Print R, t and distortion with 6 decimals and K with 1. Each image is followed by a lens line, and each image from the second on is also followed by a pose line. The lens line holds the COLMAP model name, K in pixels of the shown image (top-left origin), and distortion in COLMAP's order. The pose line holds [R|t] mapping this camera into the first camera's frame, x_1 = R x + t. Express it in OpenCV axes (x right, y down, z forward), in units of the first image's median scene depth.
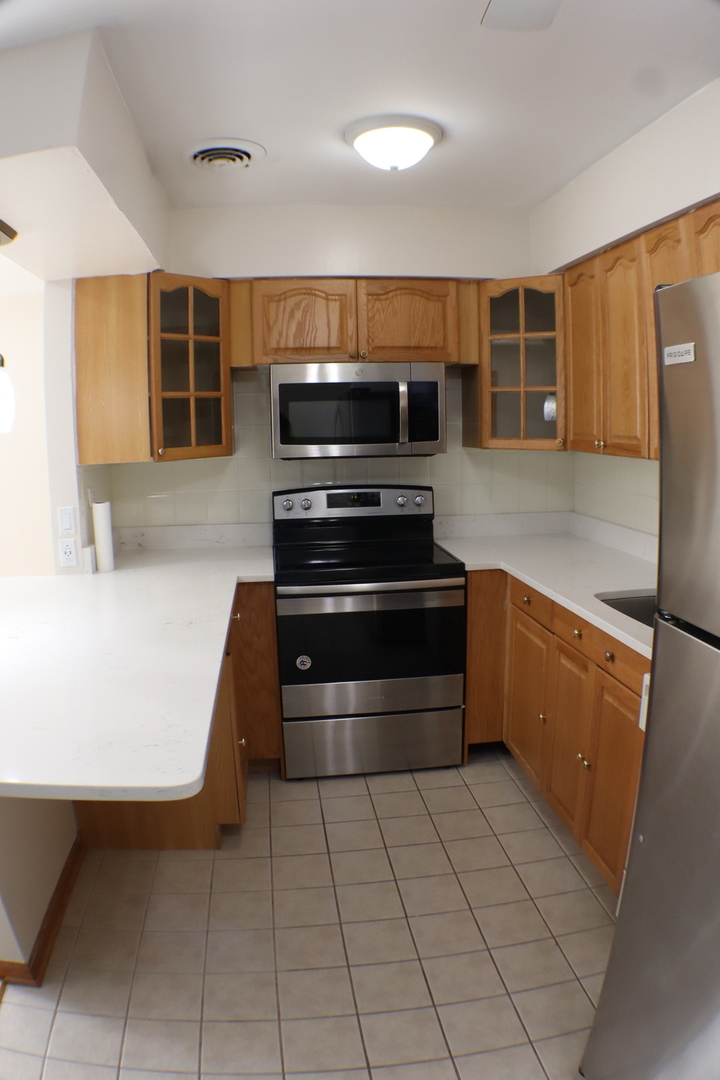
lens RADIAL K [[718.1, 0, 357.6], [0, 718.1, 547.0], [0, 0, 1]] dist [-0.282747, 0.056842]
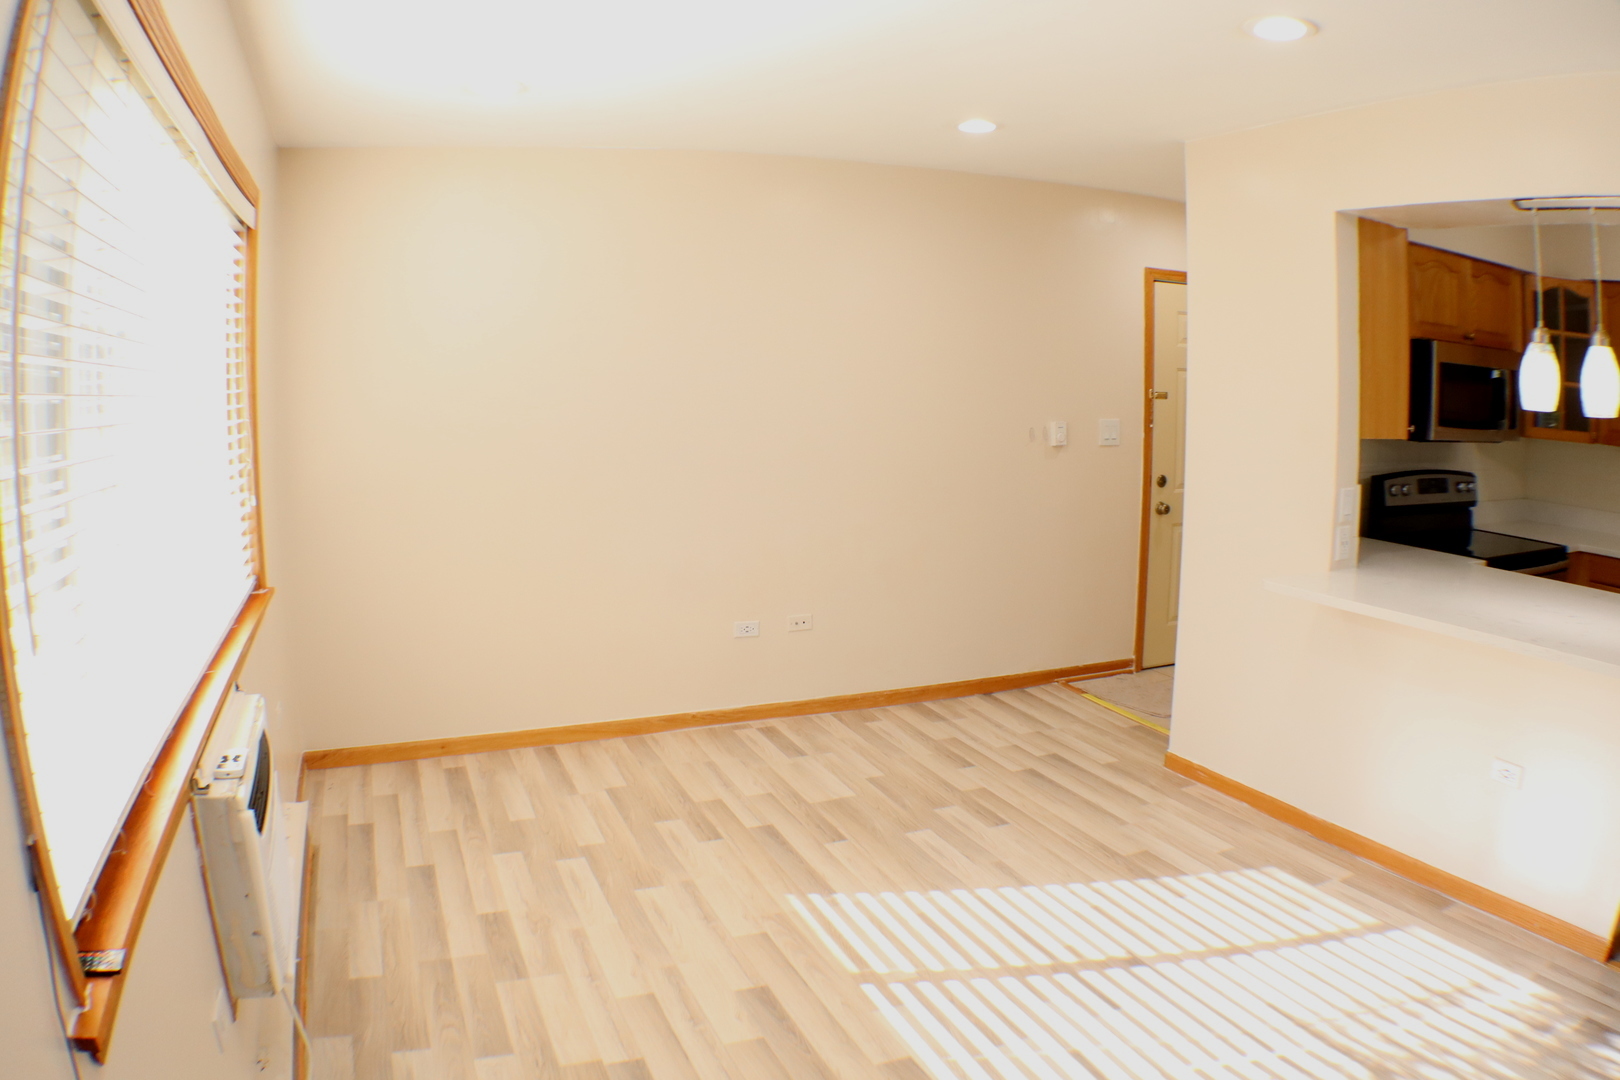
lens RADIAL K [[1091.1, 0, 812.5], [0, 1091.1, 561.0], [0, 0, 1]] dist [-0.280291, 0.059408]
pose [[0.962122, -0.027861, 0.271190, -1.358859], [0.028937, 0.999581, 0.000031, 0.011131], [-0.271077, 0.007818, 0.962526, -0.010202]]
